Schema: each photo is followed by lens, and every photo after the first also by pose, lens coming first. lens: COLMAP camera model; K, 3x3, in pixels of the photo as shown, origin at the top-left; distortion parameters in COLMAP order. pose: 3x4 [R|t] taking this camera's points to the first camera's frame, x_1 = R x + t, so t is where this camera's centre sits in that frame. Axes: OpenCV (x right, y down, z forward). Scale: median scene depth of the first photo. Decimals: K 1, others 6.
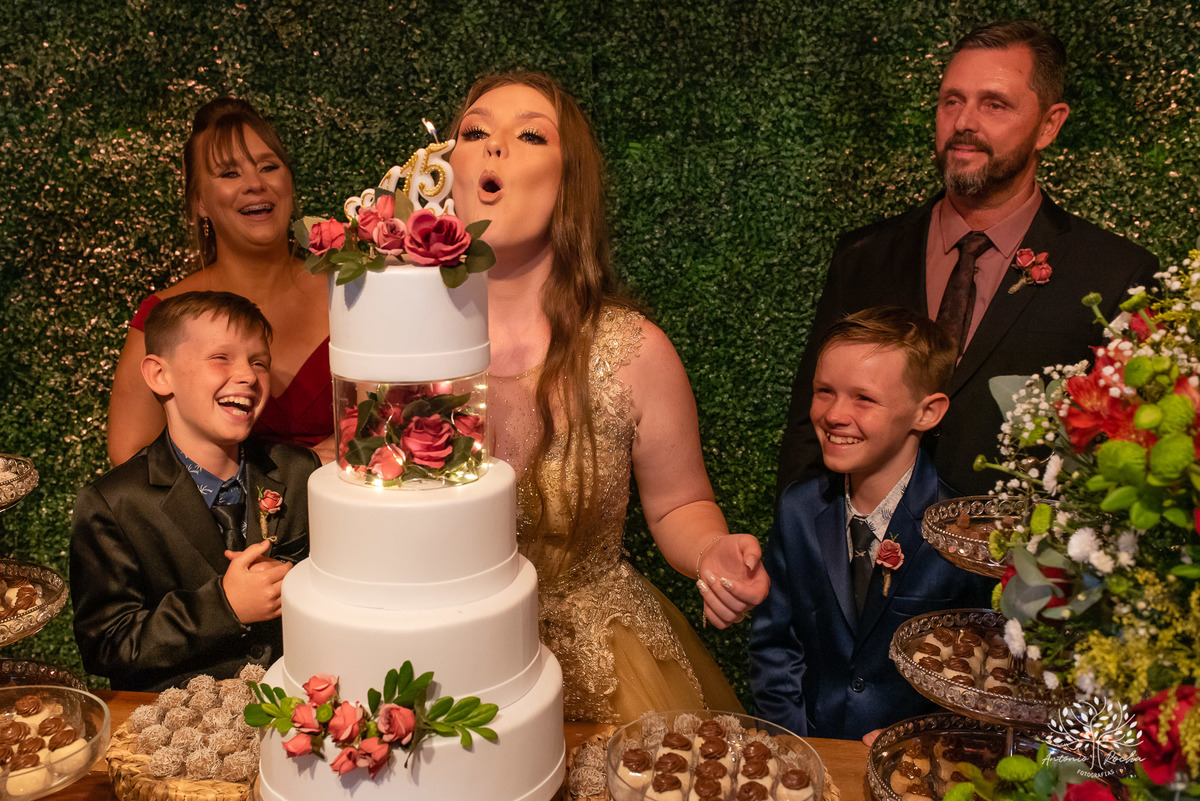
lens RADIAL K [[1233.3, 0, 559.5], [0, 1233.3, 372.4], [0, 0, 1]] dist [0.011752, 0.001715]
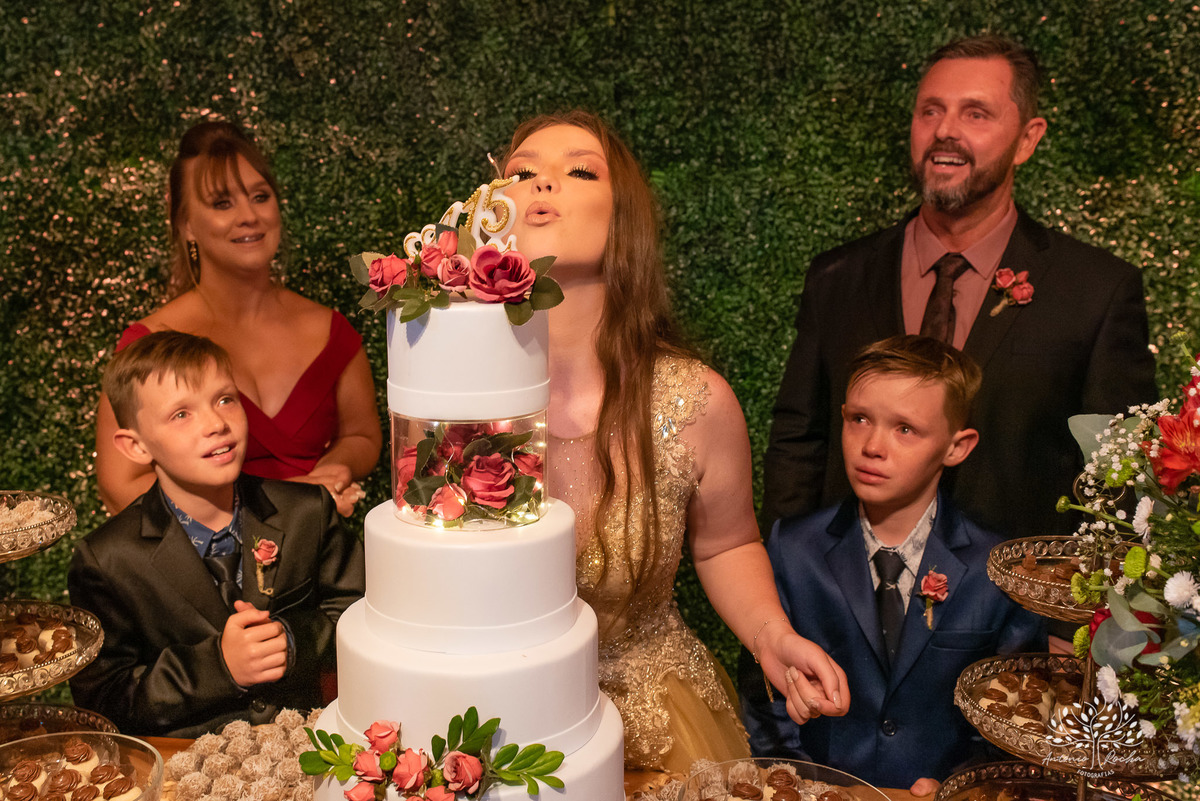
lens RADIAL K [[1277.0, 0, 537.4], [0, 1277.0, 359.3], [0, 0, 1]] dist [0.011201, 0.005058]
pose [[0.999980, -0.000633, -0.006320, -0.028608], [0.000419, 0.999430, -0.033757, -0.002960], [0.006338, 0.033754, 0.999410, -0.007979]]
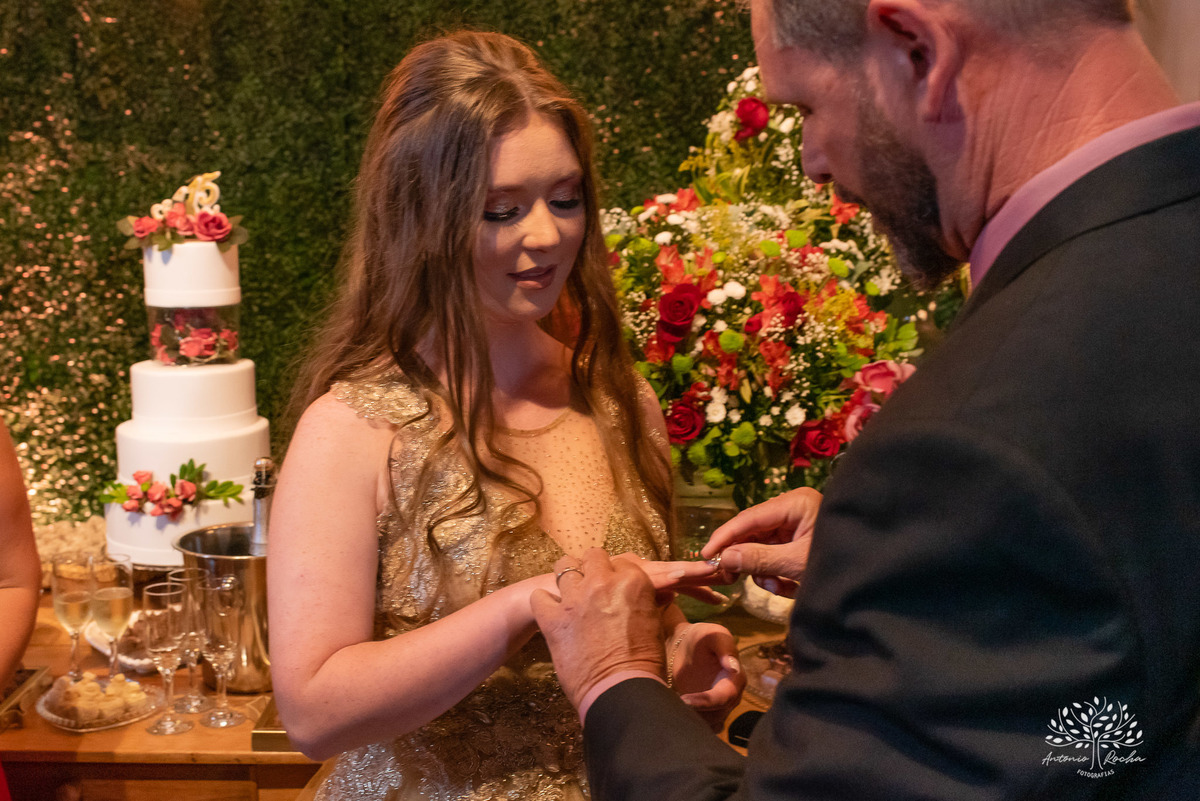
lens RADIAL K [[1332.7, 0, 530.7], [0, 1332.7, 431.1], [0, 0, 1]] dist [0.014076, 0.002230]
pose [[0.995001, -0.021241, 0.097580, 0.079756], [0.021932, 0.999741, -0.006009, 0.094695], [-0.097427, 0.008119, 0.995210, -0.437448]]
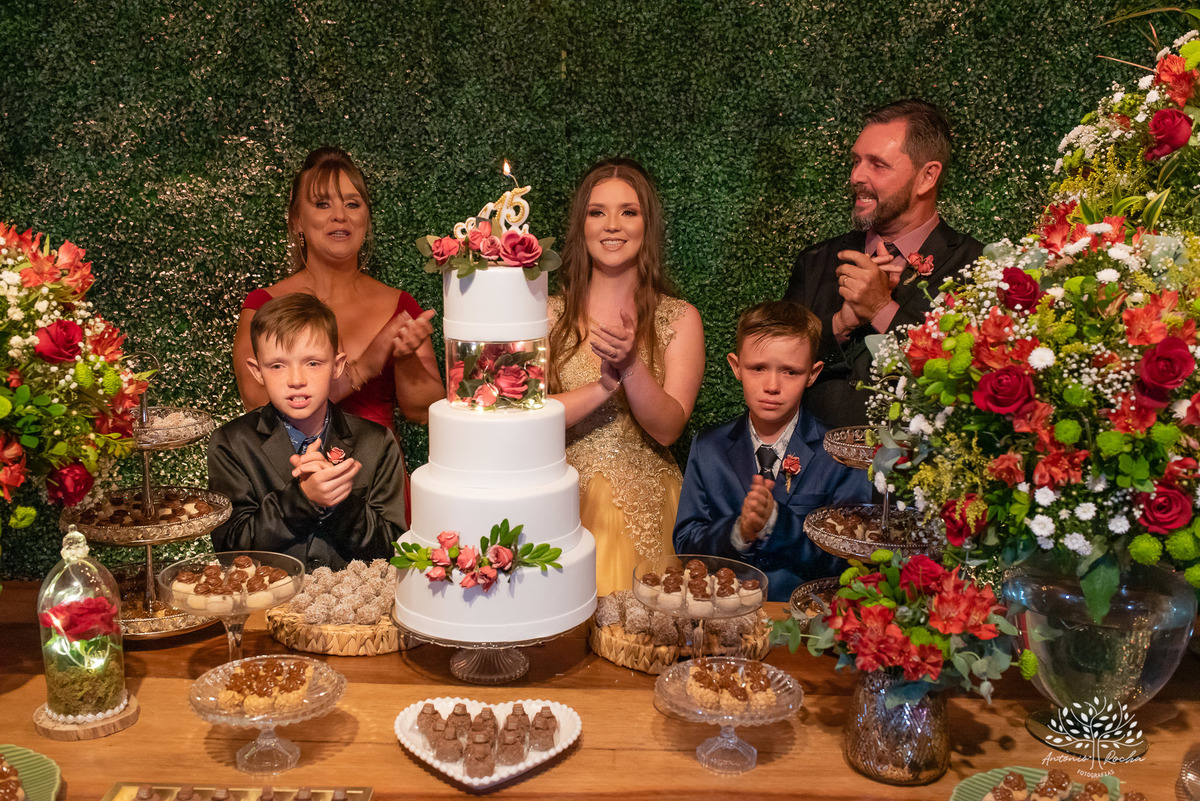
lens RADIAL K [[1156.7, 0, 600.0], [0, 1156.7, 400.5], [0, 0, 1]] dist [0.011080, 0.004236]
pose [[0.994308, -0.008233, 0.106226, -0.069507], [0.008844, 0.999947, -0.005280, 0.040587], [-0.106177, 0.006189, 0.994328, -0.205808]]
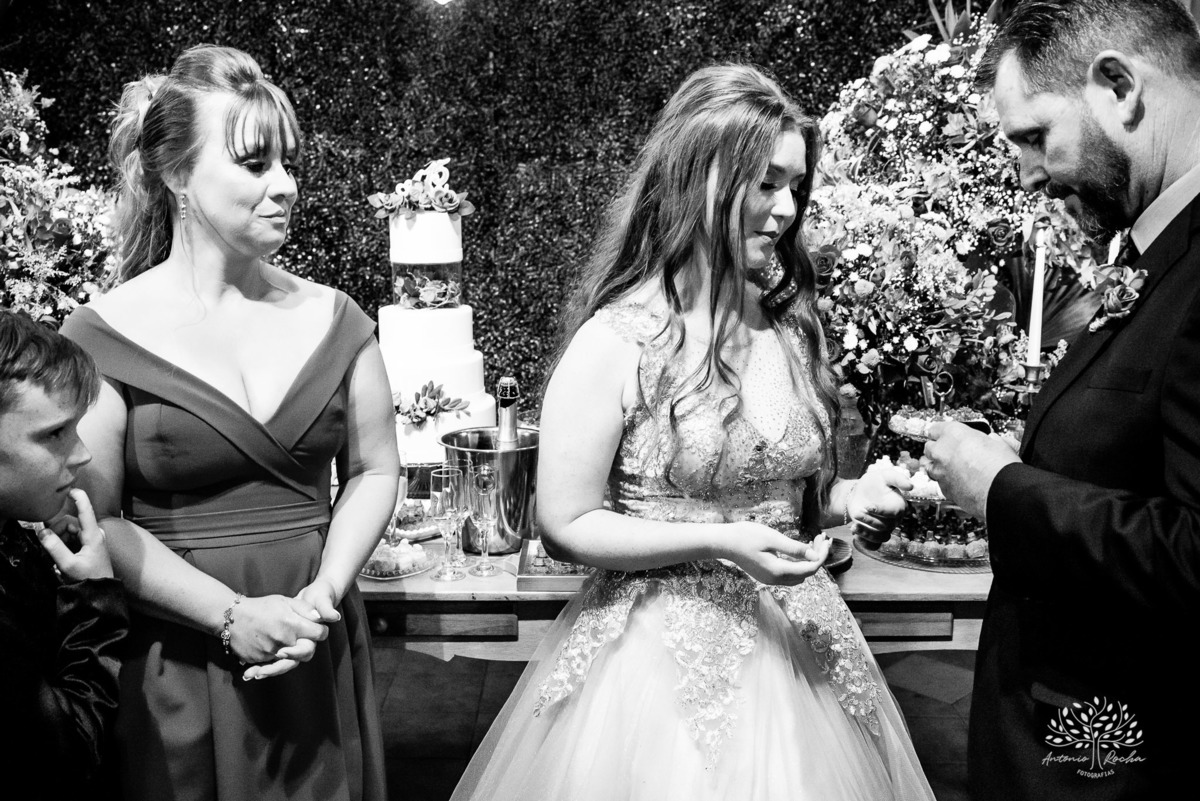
lens RADIAL K [[1174.8, 0, 600.0], [0, 1174.8, 400.5], [0, 0, 1]] dist [0.012307, 0.012433]
pose [[0.991935, -0.024796, 0.124300, -0.036817], [0.023698, 0.999666, 0.010298, 0.112211], [-0.124514, -0.007270, 0.992191, -0.550559]]
